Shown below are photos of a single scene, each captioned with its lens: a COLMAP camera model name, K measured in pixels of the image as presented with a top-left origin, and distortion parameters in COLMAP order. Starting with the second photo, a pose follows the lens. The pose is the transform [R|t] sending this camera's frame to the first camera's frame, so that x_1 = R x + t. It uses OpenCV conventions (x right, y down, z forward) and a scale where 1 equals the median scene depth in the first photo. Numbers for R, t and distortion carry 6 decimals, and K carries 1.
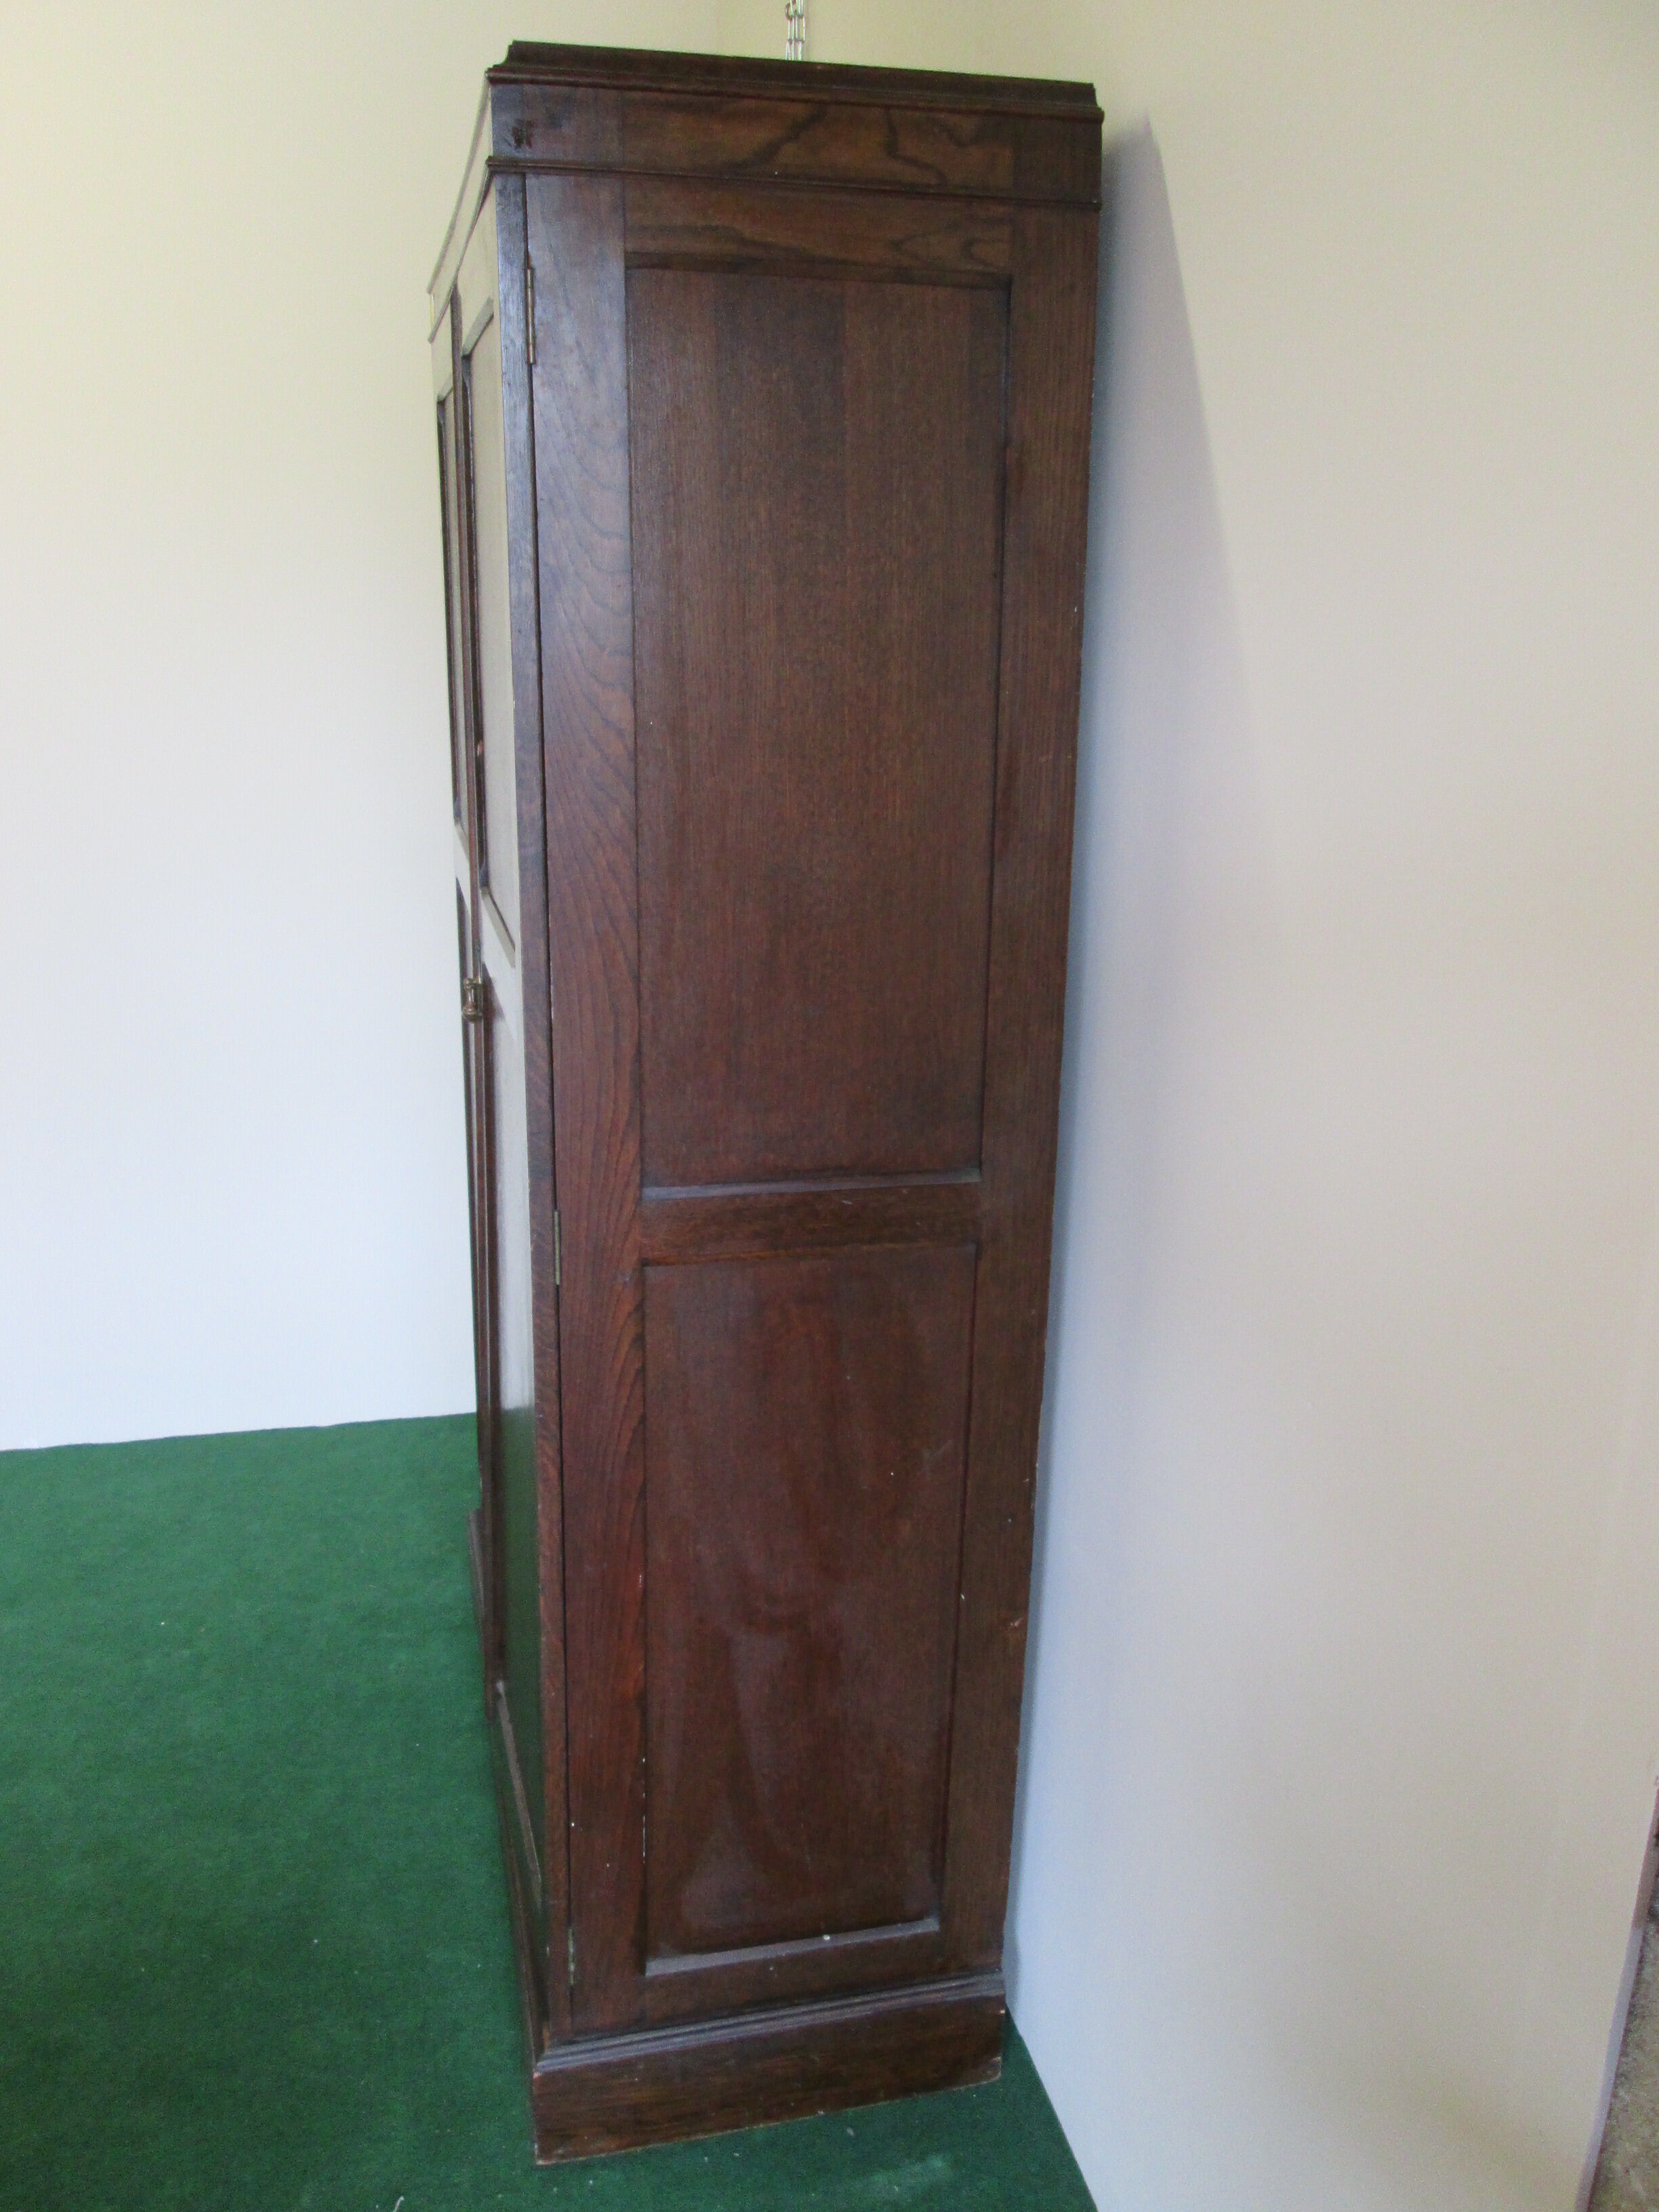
lens RADIAL K [[1699.4, 0, 829.4], [0, 1699.4, 1101.9], [0, 0, 1]] dist [-0.055458, 0.022892]
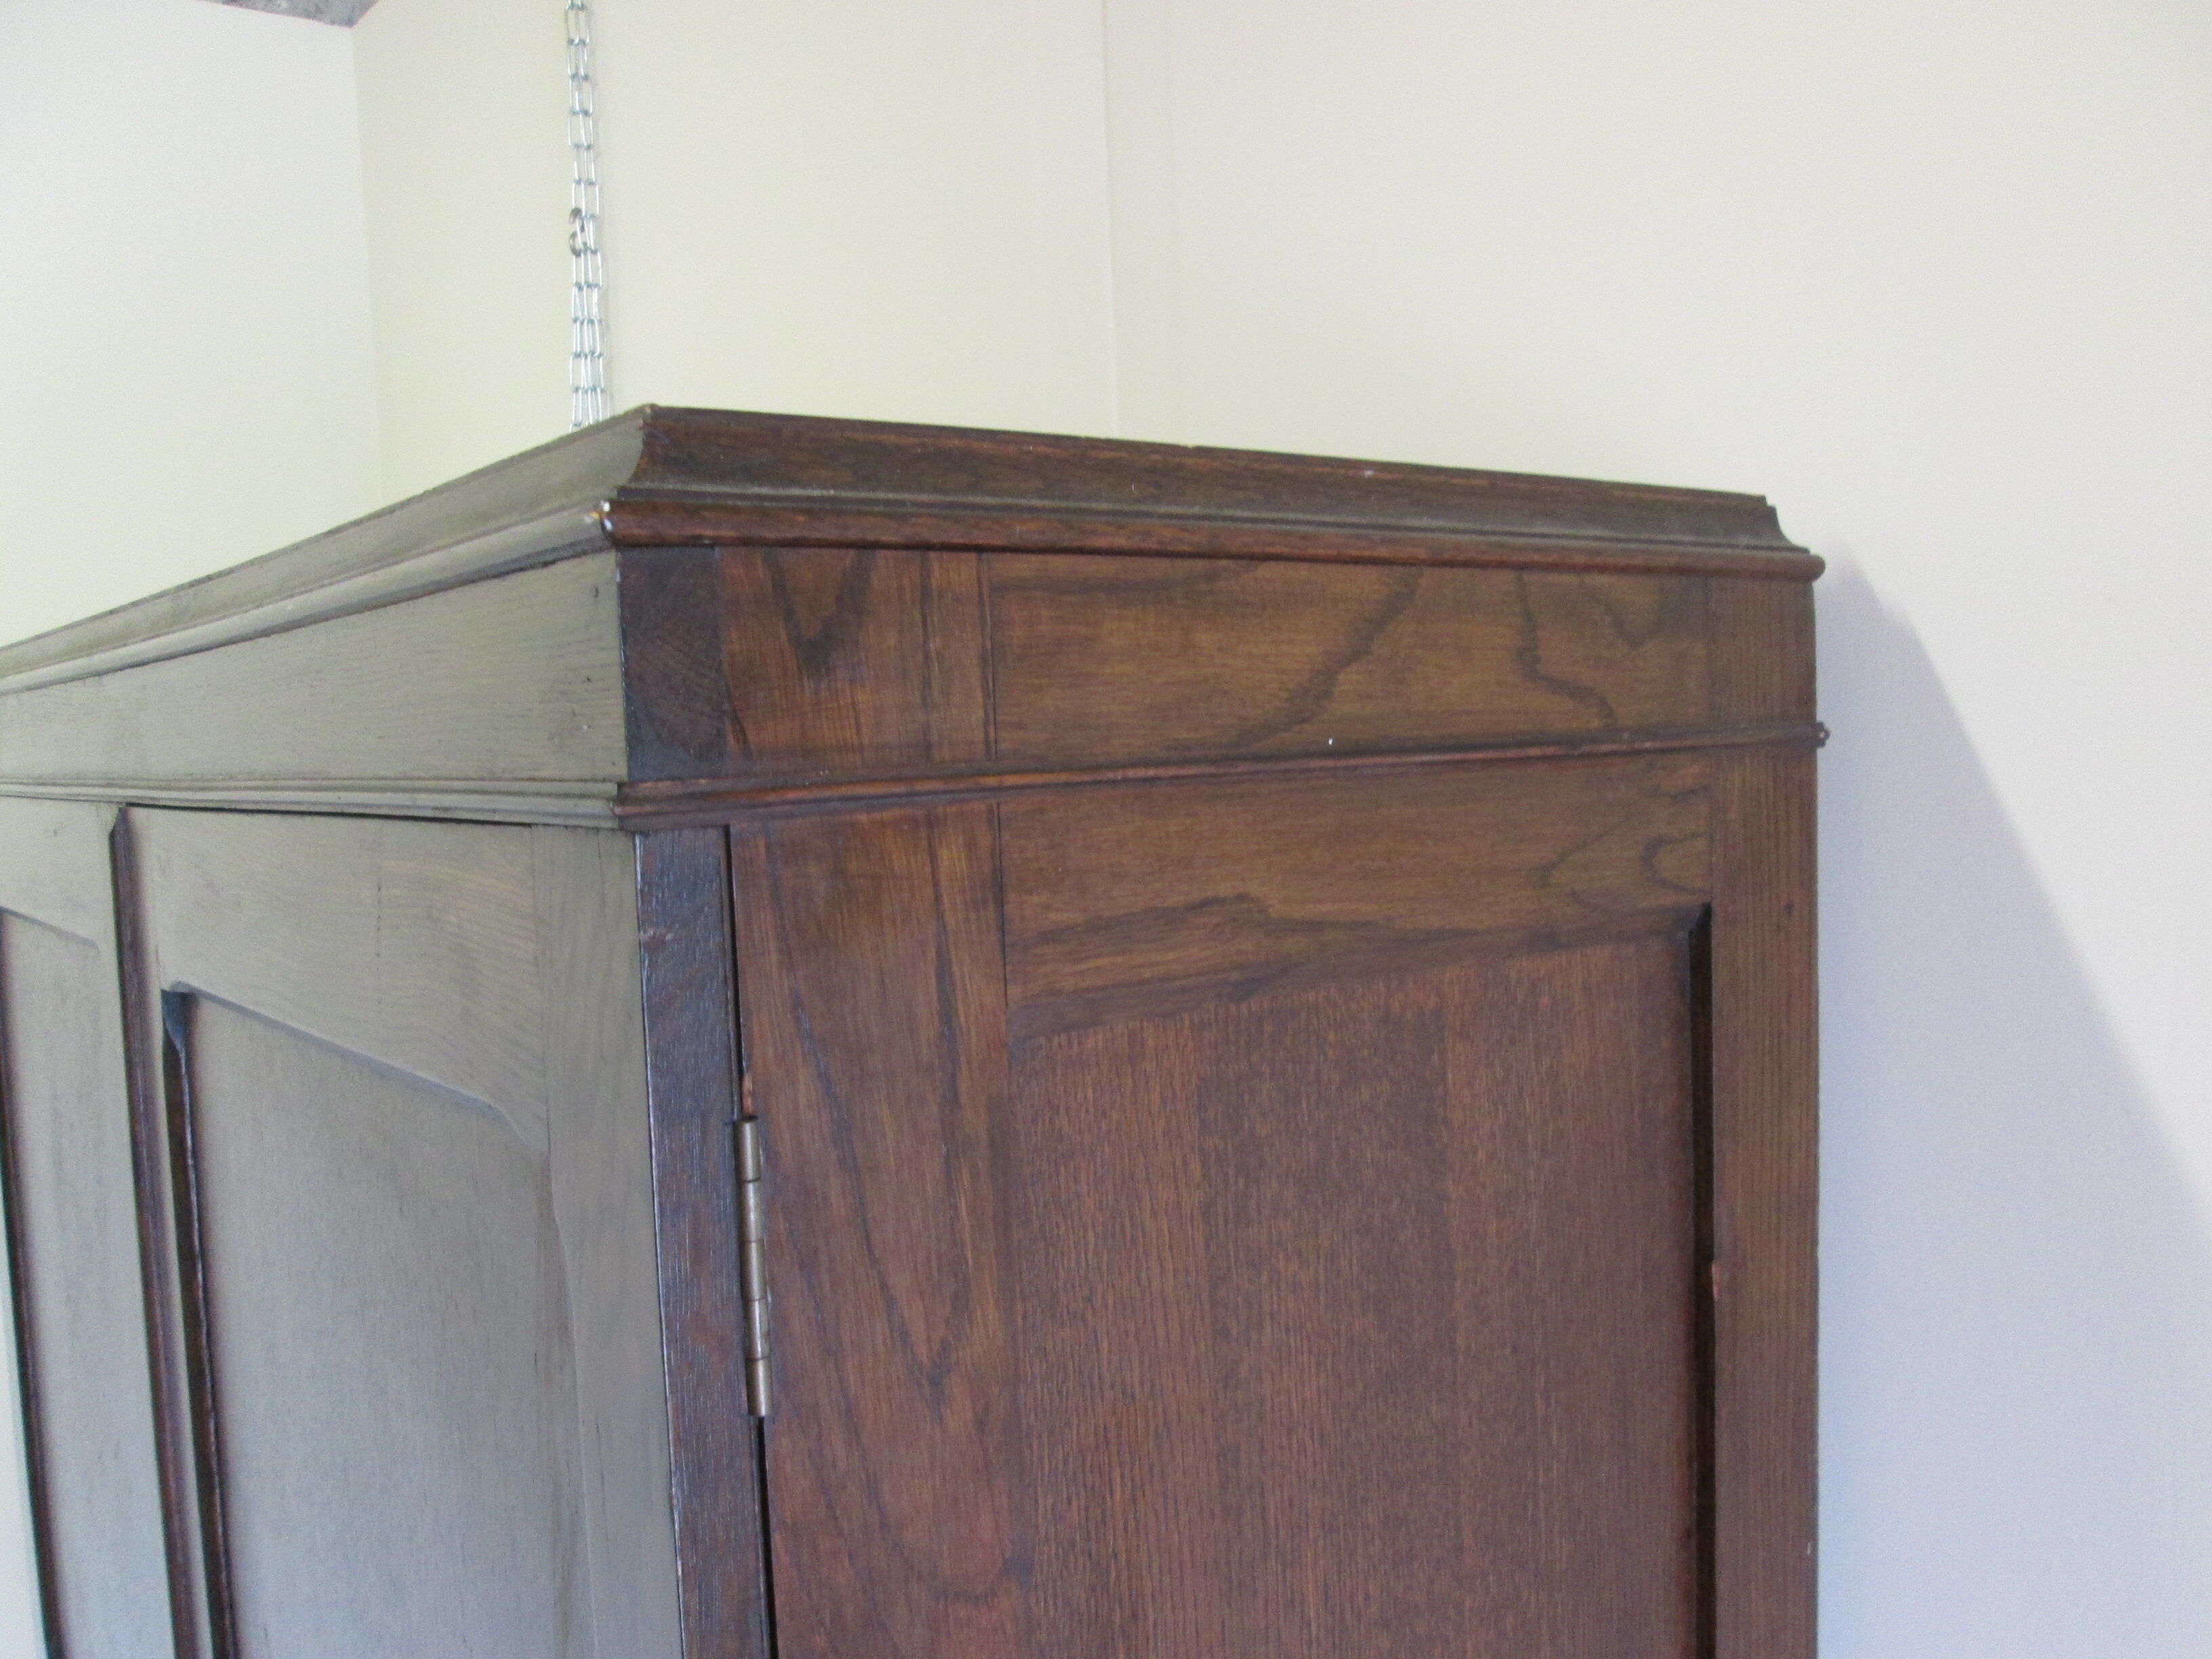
lens RADIAL K [[1699.4, 0, 961.8], [0, 1699.4, 764.9], [0, 0, 1]] dist [-0.055458, 0.022892]
pose [[0.915422, -0.059324, 0.398098, -0.237963], [0.161476, 0.960122, -0.228235, -0.443618], [-0.368683, 0.273215, 0.888497, 0.648280]]
